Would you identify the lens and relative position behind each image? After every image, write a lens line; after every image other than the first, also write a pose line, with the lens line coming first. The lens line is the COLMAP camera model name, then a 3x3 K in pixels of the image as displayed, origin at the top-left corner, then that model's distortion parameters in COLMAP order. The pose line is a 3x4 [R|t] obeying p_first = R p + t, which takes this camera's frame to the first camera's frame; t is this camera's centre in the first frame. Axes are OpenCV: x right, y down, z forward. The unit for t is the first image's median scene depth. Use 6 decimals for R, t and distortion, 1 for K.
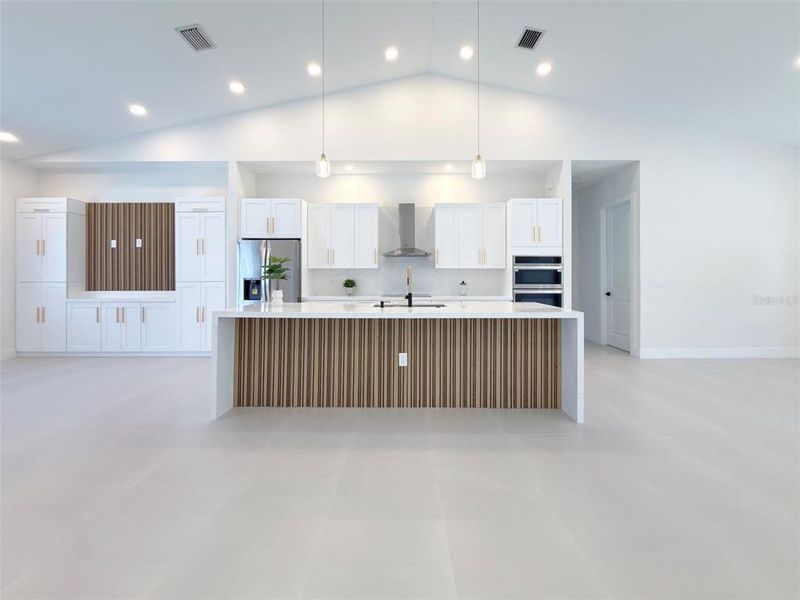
lens RADIAL K [[337.0, 0, 399.2], [0, 337.0, 275.8], [0, 0, 1]] dist [0.001067, 0.000166]
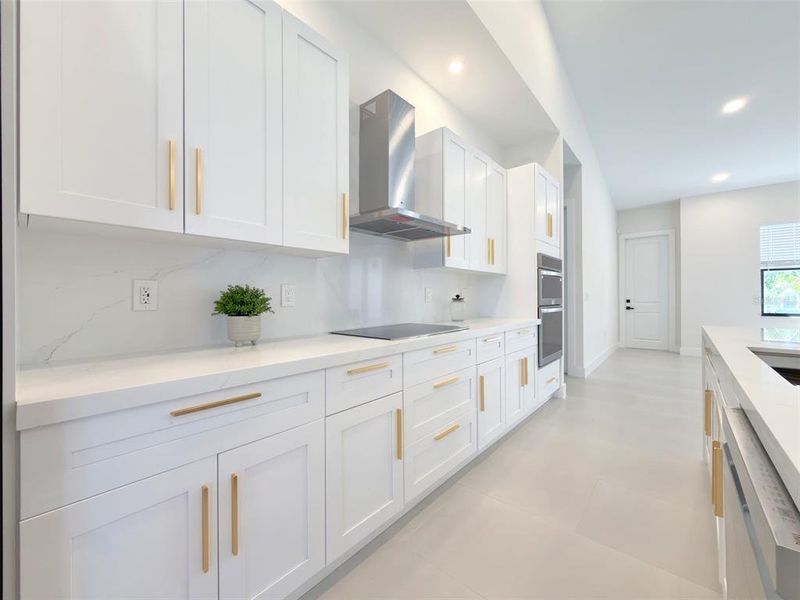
lens RADIAL K [[324.5, 0, 402.8], [0, 324.5, 290.7], [0, 0, 1]] dist [0.001167, 0.000058]
pose [[0.625440, 0.009033, 0.780220, -0.292492], [-0.005622, 0.999959, -0.007071, 0.014874], [-0.780252, 0.000036, 0.625465, 0.815225]]
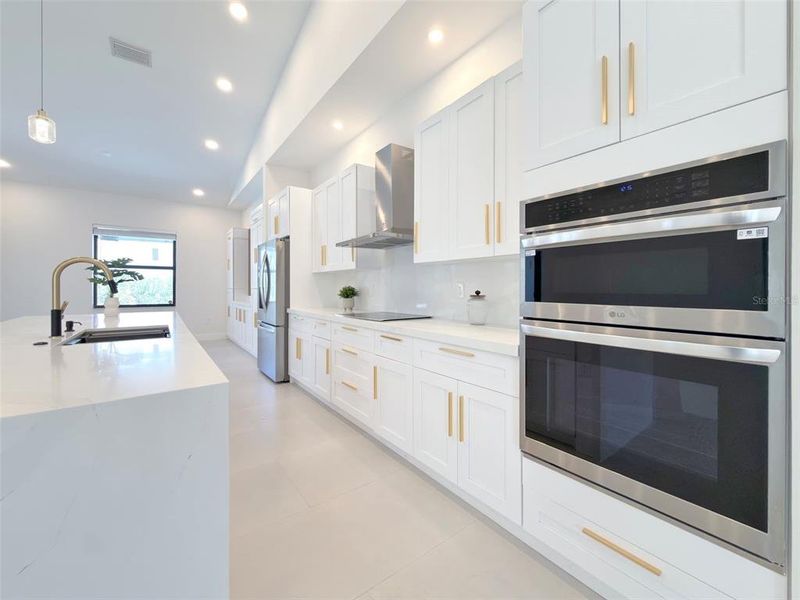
lens RADIAL K [[316.4, 0, 400.8], [0, 316.4, 295.6], [0, 0, 1]] dist [-0.001062, 0.000066]
pose [[0.627050, 0.016827, -0.778798, 0.480528], [0.009958, 0.999512, 0.029614, 0.009973], [0.778916, -0.026324, 0.626576, 0.740327]]
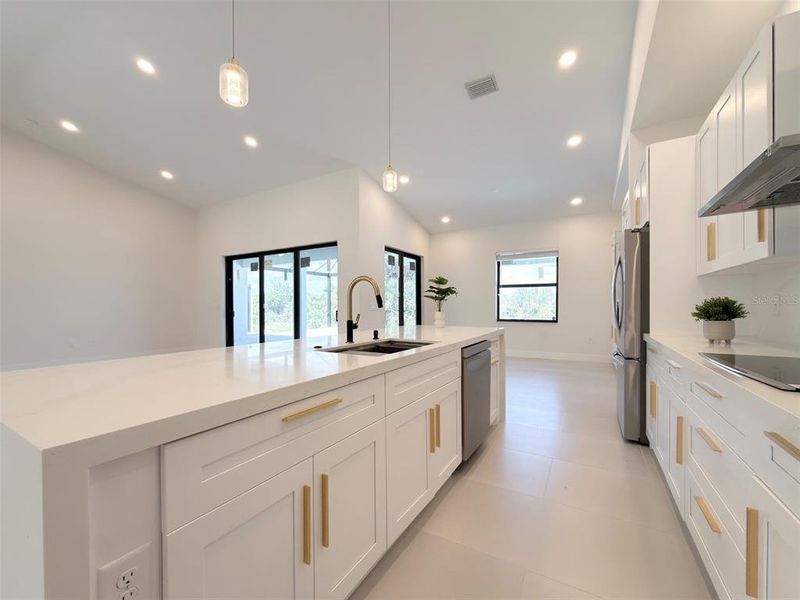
lens RADIAL K [[324.2, 0, 399.8], [0, 324.2, 311.0], [0, 0, 1]] dist [-0.014739, -0.000216]
pose [[-0.469980, 0.013385, -0.882576, 0.339657], [0.011618, 0.999892, 0.008977, 0.016184], [0.882601, -0.006035, -0.470085, 0.907064]]
